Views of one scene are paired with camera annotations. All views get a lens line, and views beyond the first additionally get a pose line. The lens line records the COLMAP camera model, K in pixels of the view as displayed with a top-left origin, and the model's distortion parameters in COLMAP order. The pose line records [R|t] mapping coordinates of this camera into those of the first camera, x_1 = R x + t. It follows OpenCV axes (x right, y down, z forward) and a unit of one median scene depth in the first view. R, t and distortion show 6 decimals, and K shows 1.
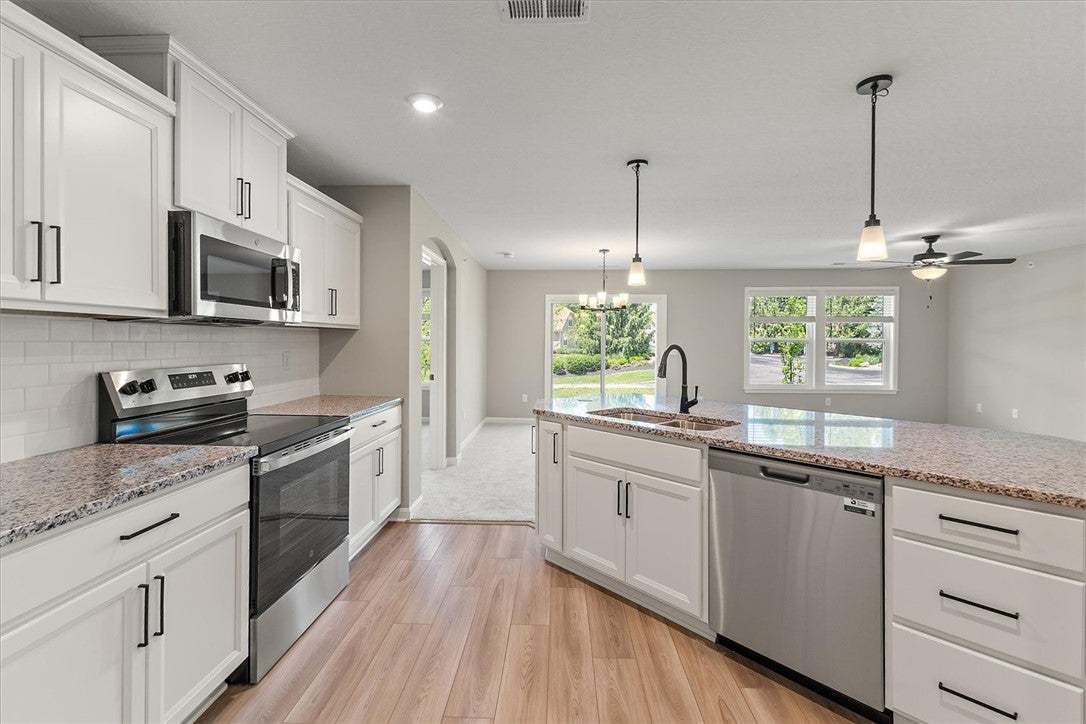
lens RADIAL K [[486.8, 0, 539.1], [0, 486.8, 340.7], [0, 0, 1]] dist [0.000598, -0.000003]
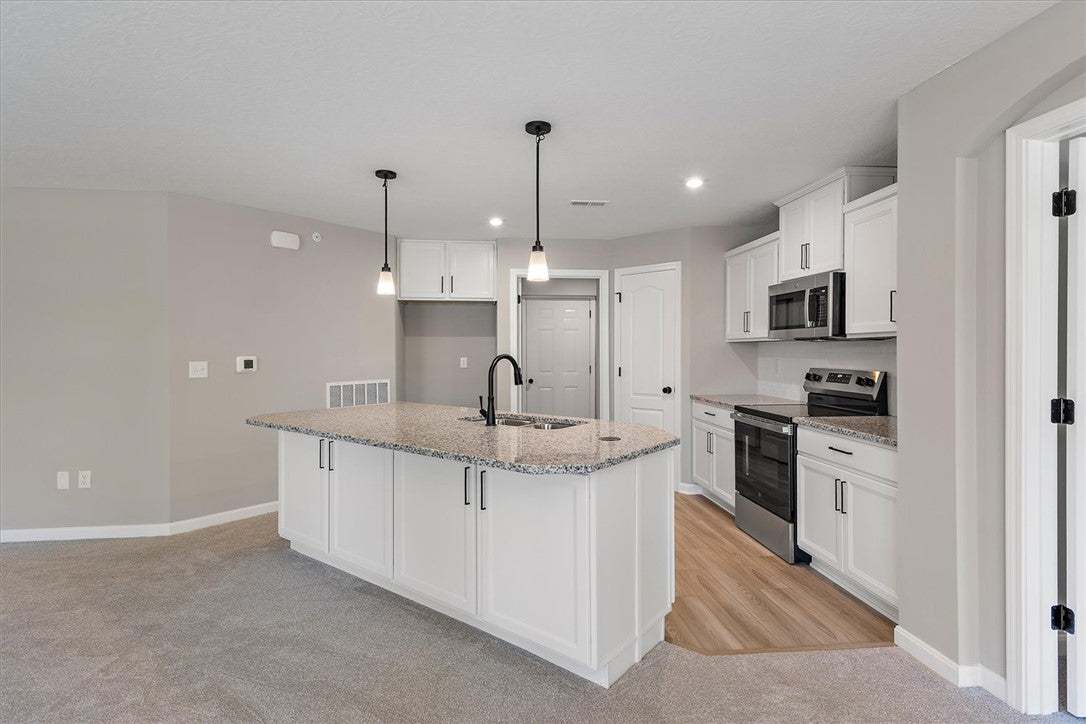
lens RADIAL K [[559.1, 0, 543.0], [0, 559.1, 362.0], [0, 0, 1]] dist [0.001143, -0.000278]
pose [[-0.988083, -0.001576, -0.153911, 0.474926], [-0.004264, 0.999844, 0.017136, 0.006204], [0.153860, 0.017588, -0.987936, 2.724480]]
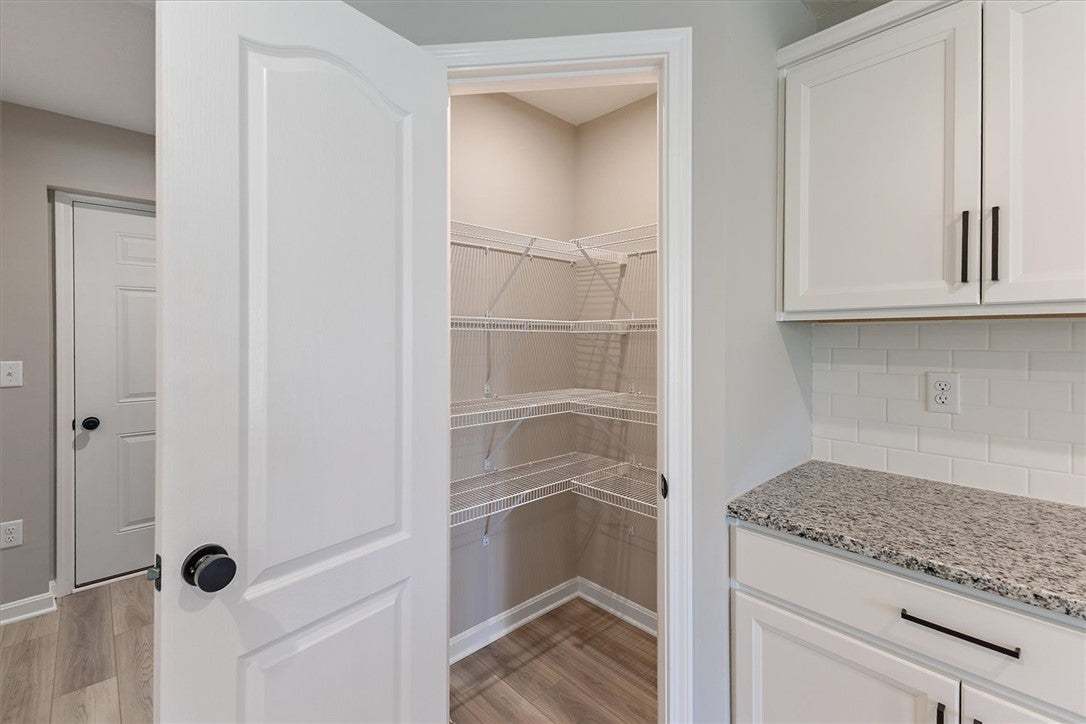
lens RADIAL K [[486.8, 0, 539.1], [0, 486.8, 340.7], [0, 0, 1]] dist [0.000598, -0.000003]
pose [[-0.709353, 0.001297, -0.704852, 0.054820], [-0.003744, 0.999977, 0.005608, -0.014551], [0.704844, 0.006617, -0.709332, 0.699086]]
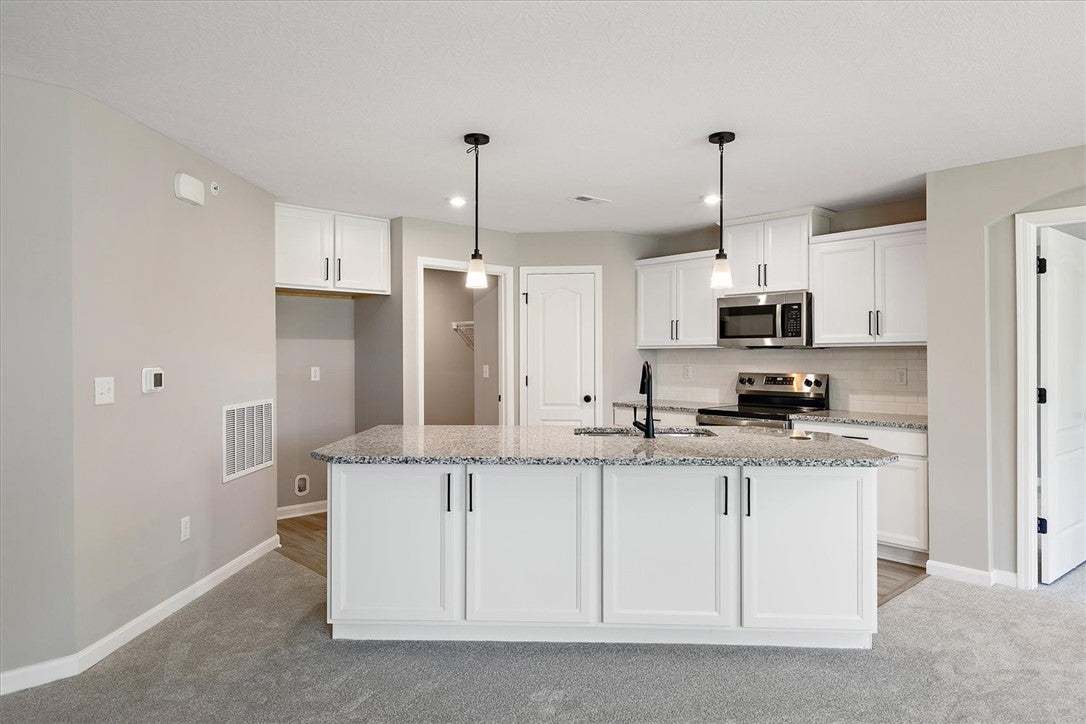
lens RADIAL K [[683.0, 0, 543.0], [0, 683.0, 362.0], [0, 0, 1]] dist [0.001228, 0.001283]
pose [[-0.702917, 0.001407, -0.711271, 1.736030], [-0.000992, 0.999995, 0.002958, 0.007181], [0.711272, 0.002784, -0.702912, 2.262646]]
